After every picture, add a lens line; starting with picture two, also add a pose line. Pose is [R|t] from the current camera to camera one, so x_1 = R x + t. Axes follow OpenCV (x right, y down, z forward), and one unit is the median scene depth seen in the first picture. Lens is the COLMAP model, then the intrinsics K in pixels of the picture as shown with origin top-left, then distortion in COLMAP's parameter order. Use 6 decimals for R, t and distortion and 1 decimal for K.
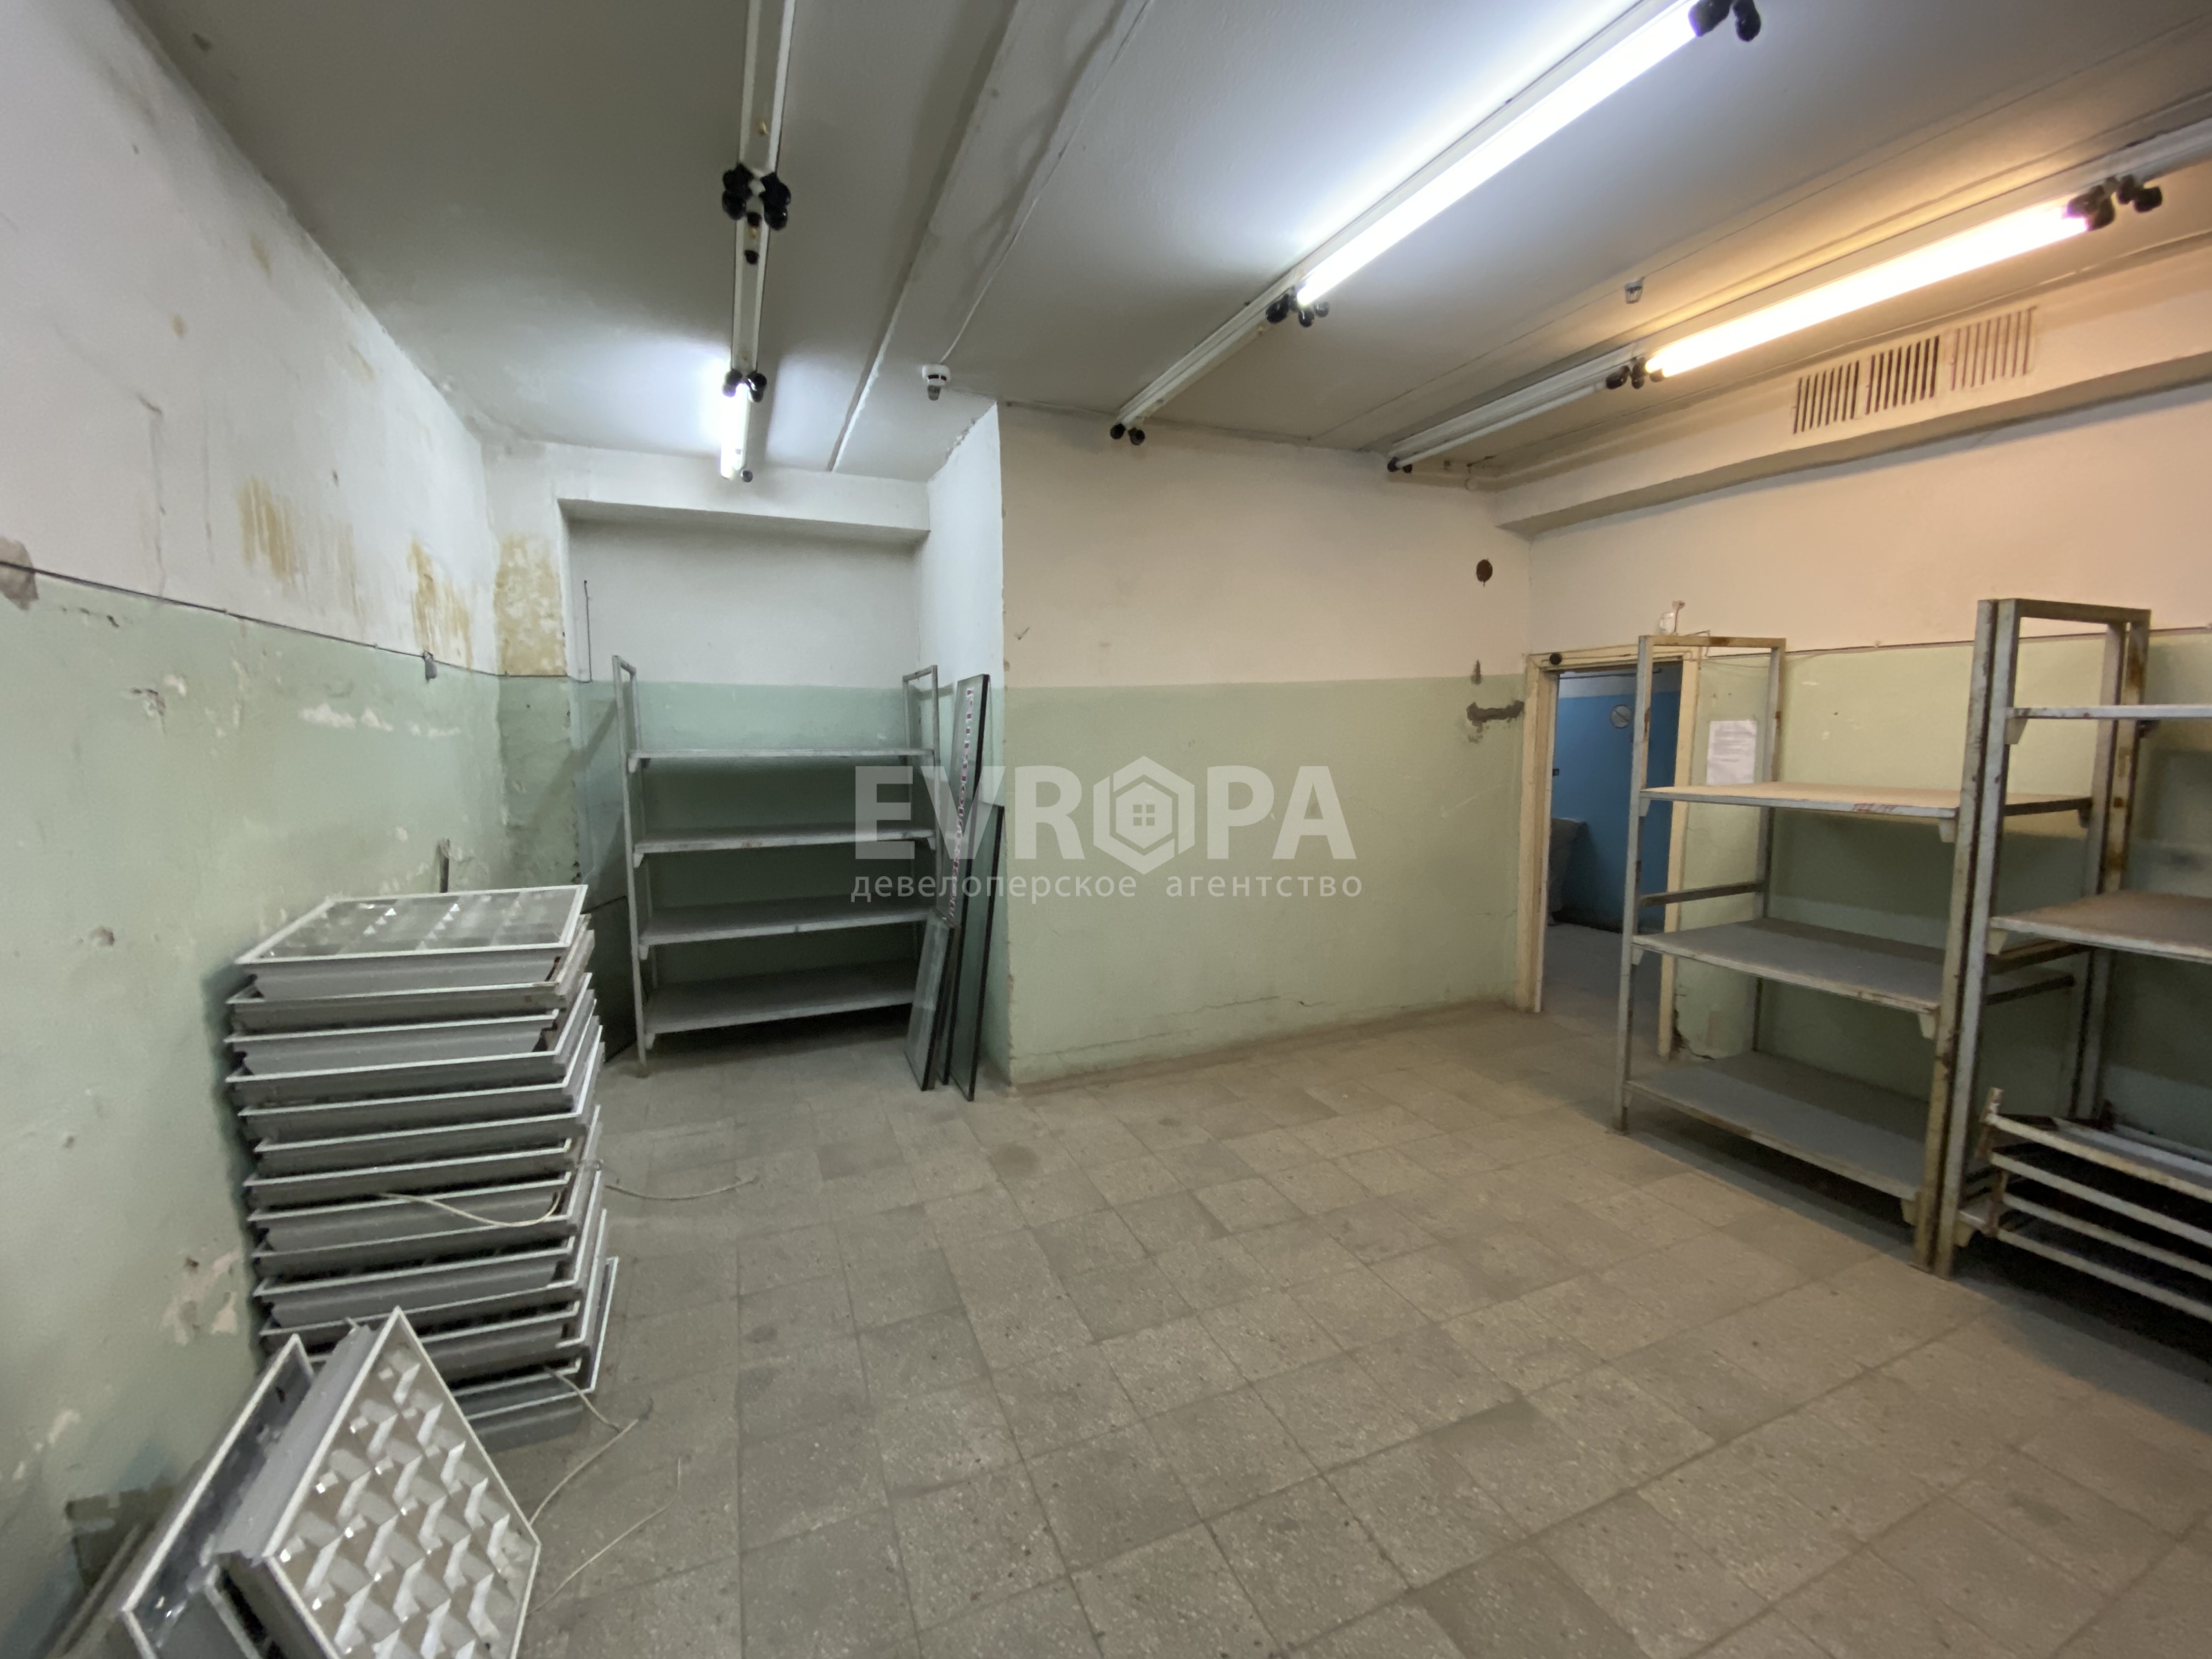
lens RADIAL K [[901.9, 0, 1106.0], [0, 901.9, 829.5], [0, 0, 1]] dist [-0.000350, -0.000031]
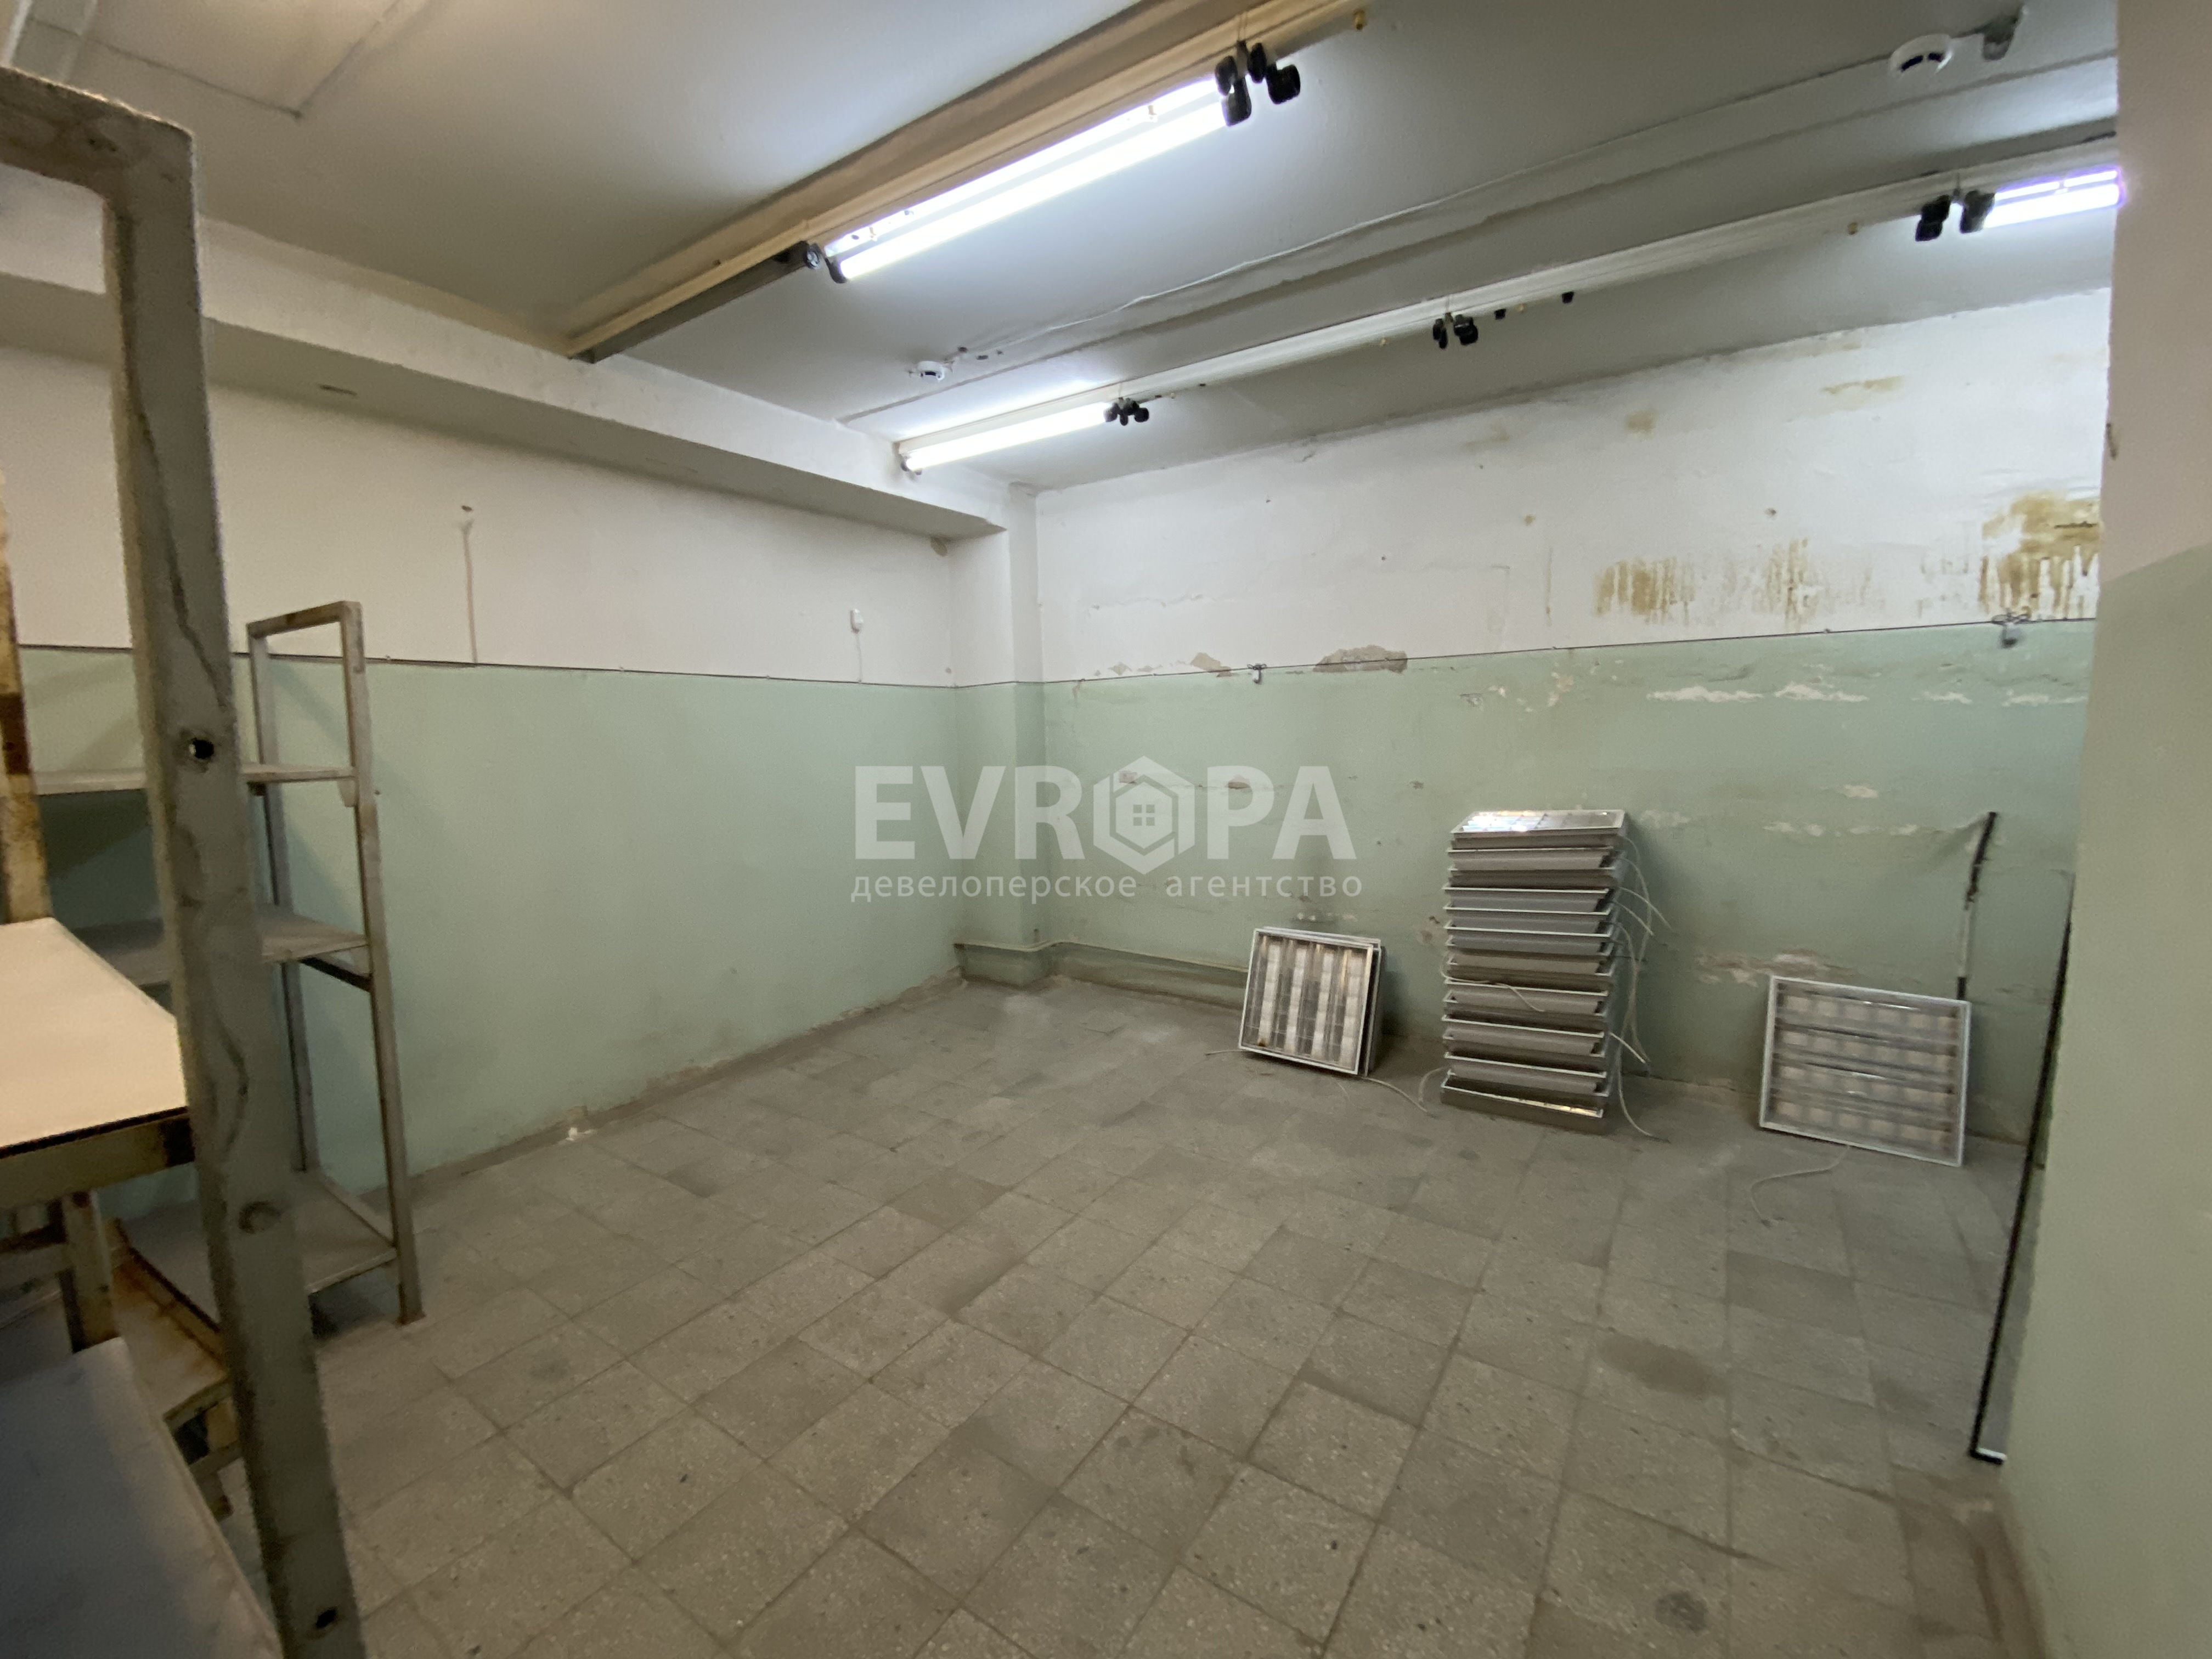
lens RADIAL K [[889.9, 0, 1106.0], [0, 889.9, 829.5], [0, 0, 1]] dist [0.000125, -0.000052]
pose [[-0.836675, 0.088212, -0.540549, 0.744265], [-0.040171, 0.974403, 0.221189, -0.189313], [0.546224, 0.206778, -0.811715, 1.655678]]
